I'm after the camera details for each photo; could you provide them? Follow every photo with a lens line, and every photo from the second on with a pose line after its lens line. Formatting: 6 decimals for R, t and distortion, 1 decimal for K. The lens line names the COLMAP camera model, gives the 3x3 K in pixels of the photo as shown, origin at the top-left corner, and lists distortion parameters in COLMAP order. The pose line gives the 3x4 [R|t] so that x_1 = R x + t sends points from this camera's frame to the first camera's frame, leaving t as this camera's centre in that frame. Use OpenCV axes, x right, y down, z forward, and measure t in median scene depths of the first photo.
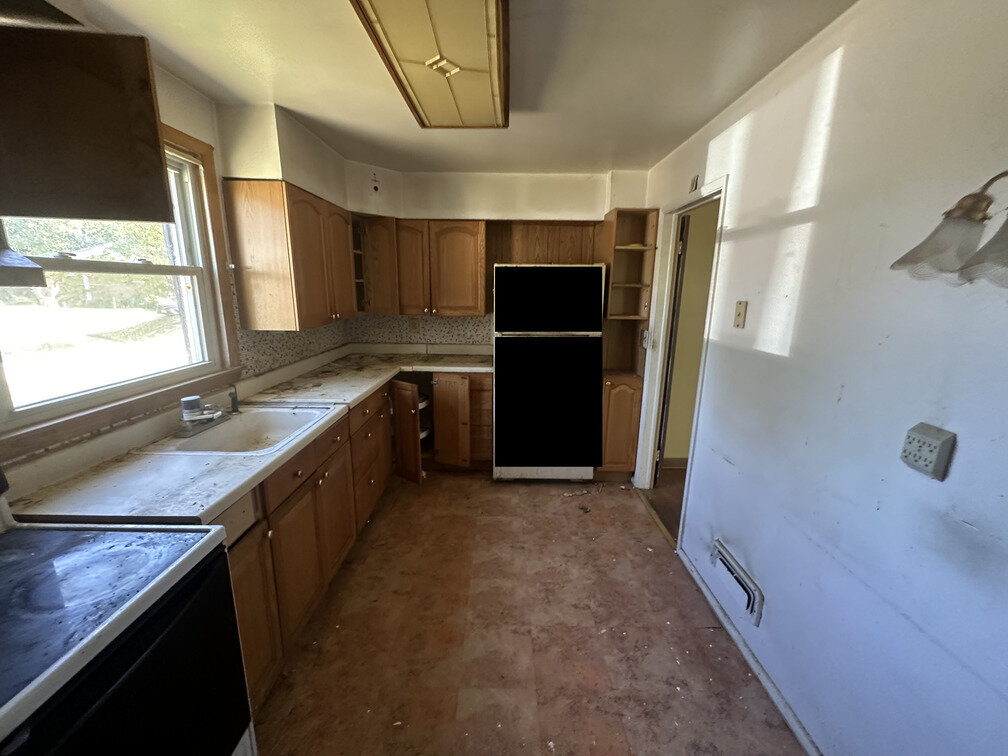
lens RADIAL K [[404.5, 0, 504.1], [0, 404.5, 377.0], [0, 0, 1]] dist [-0.000873, 0.000052]
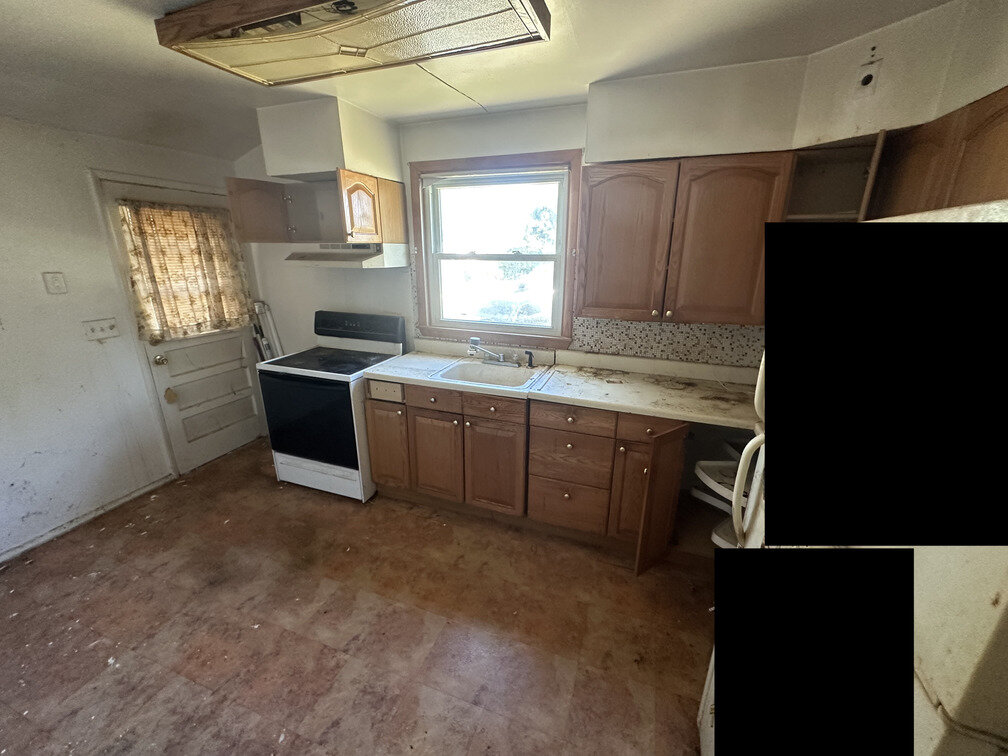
lens RADIAL K [[404.5, 0, 503.5], [0, 404.5, 376.2], [0, 0, 1]] dist [-0.000873, 0.000052]
pose [[-0.346000, 0.270797, -0.898306, 0.590185], [-0.211741, 0.910204, 0.355940, -0.352830], [0.914029, 0.313364, -0.257592, 1.338971]]
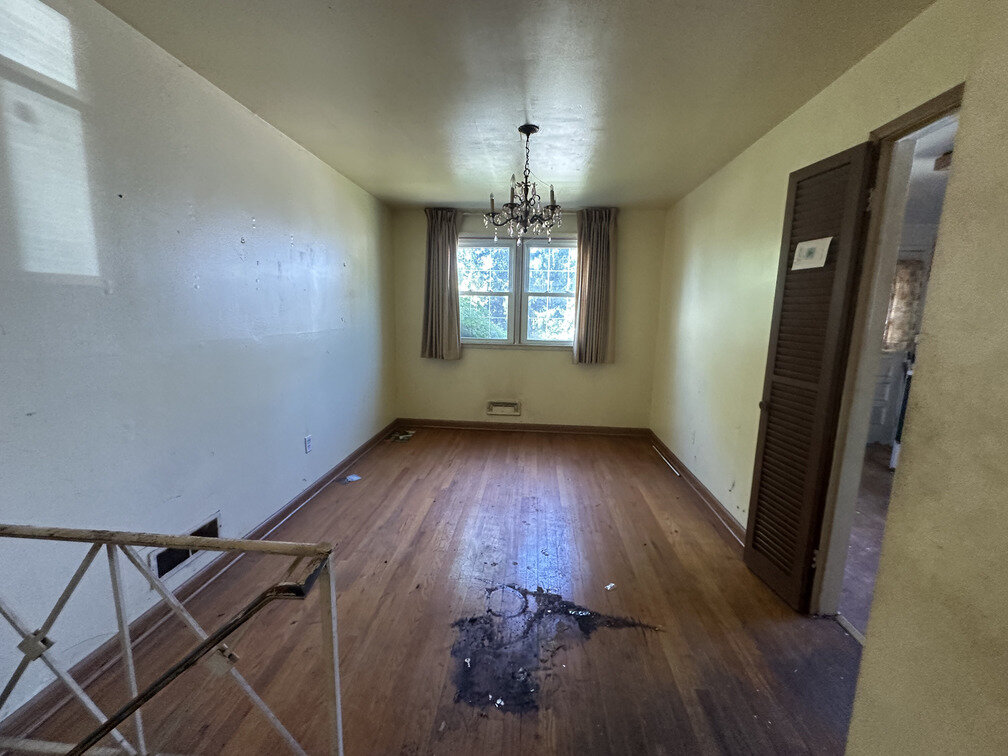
lens RADIAL K [[404.5, 0, 504.3], [0, 404.5, 375.3], [0, 0, 1]] dist [-0.000873, 0.000052]
pose [[-0.997352, -0.033499, 0.064556, 0.930339], [-0.007473, 0.930118, 0.367186, -0.355003], [-0.072345, 0.365731, -0.927905, 1.653960]]
